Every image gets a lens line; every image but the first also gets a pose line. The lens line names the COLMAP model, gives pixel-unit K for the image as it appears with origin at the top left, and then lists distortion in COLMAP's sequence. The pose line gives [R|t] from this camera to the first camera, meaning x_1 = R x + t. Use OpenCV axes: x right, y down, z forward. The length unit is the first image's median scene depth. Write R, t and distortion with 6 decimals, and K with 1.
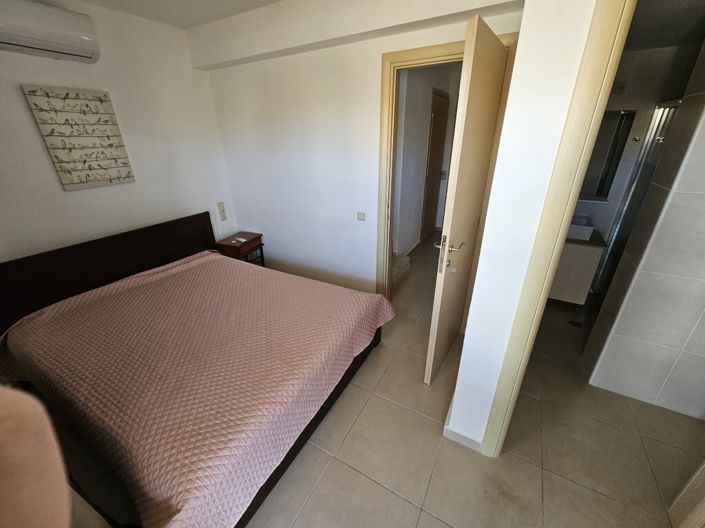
lens RADIAL K [[292.6, 0, 355.2], [0, 292.6, 266.2], [0, 0, 1]] dist [0.001023, -0.000007]
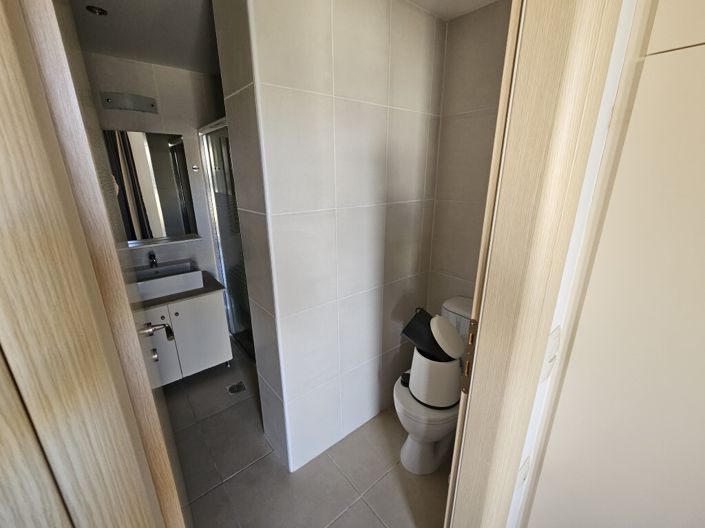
lens RADIAL K [[292.6, 0, 355.6], [0, 292.6, 263.9], [0, 0, 1]] dist [0.001023, -0.000007]
pose [[0.353646, -0.261280, 0.898147, 0.234482], [0.387448, 0.914867, 0.113586, -0.073485], [-0.851363, 0.307816, 0.424772, 0.274776]]
